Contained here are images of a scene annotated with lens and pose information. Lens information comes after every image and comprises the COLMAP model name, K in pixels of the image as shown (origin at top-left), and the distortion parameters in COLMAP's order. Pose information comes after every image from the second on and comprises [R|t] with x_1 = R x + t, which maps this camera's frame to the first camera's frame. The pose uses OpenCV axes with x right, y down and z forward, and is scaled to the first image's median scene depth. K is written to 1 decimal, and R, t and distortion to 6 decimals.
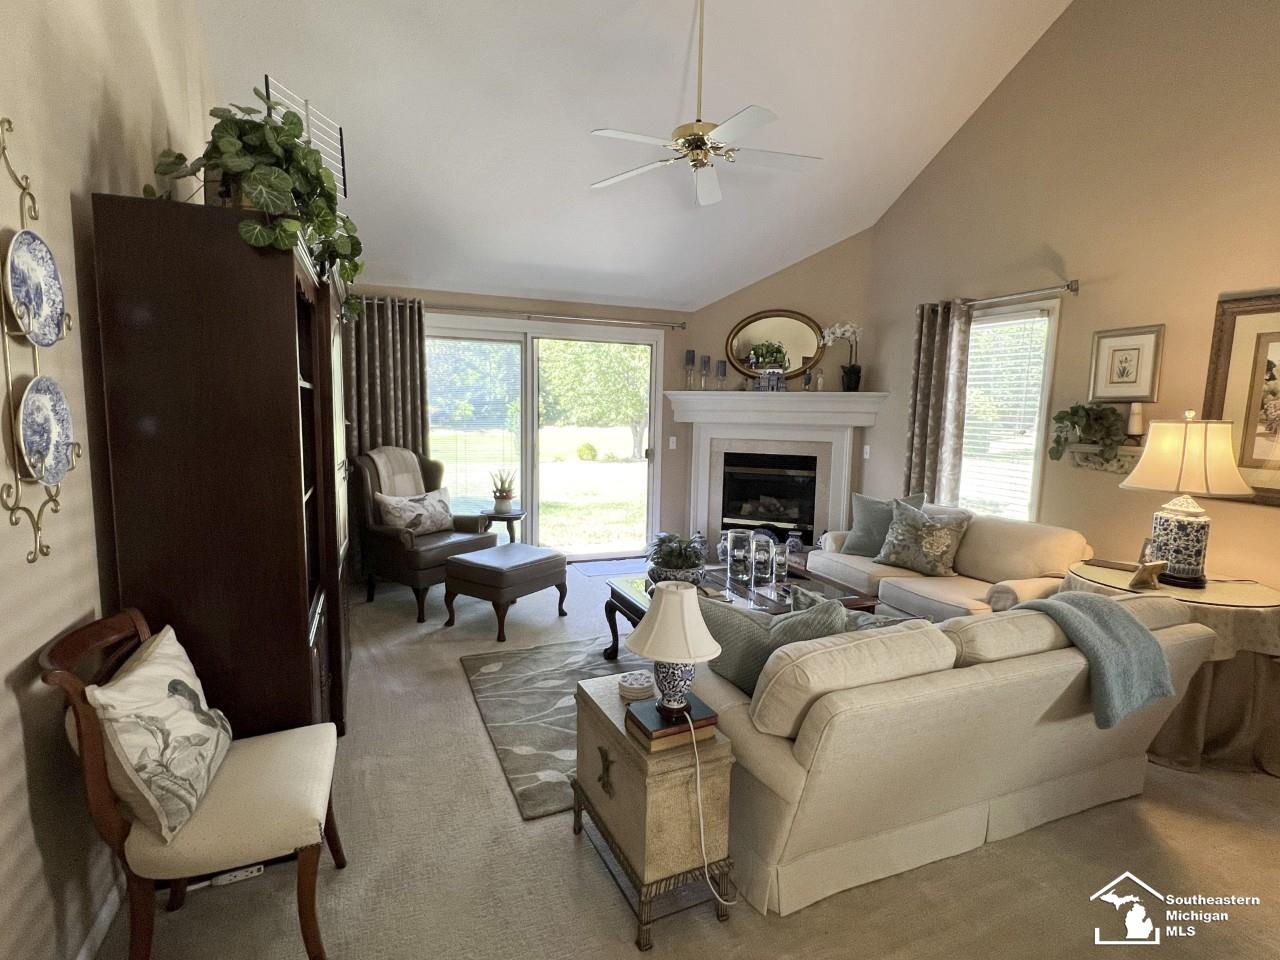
lens RADIAL K [[643.9, 0, 640.0], [0, 643.9, 480.0], [0, 0, 1]] dist [0.001174, 0.000427]
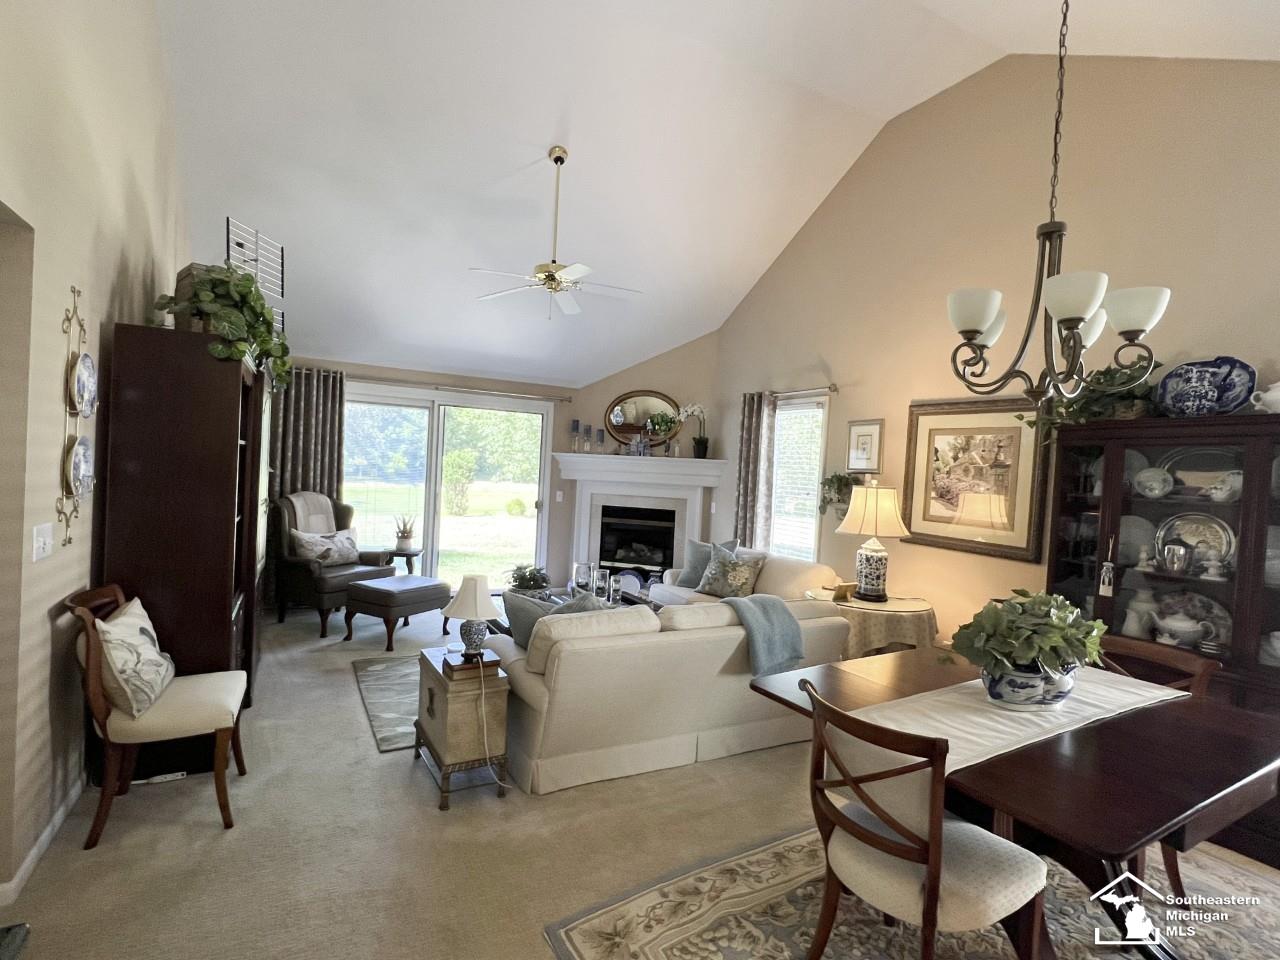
lens RADIAL K [[643.9, 0, 640.0], [0, 643.9, 480.0], [0, 0, 1]] dist [0.001174, 0.000427]
pose [[0.995244, 0.030185, 0.092623, 0.135239], [-0.021576, 0.995472, -0.092579, 0.028796], [-0.094998, 0.090140, 0.991388, -0.289291]]
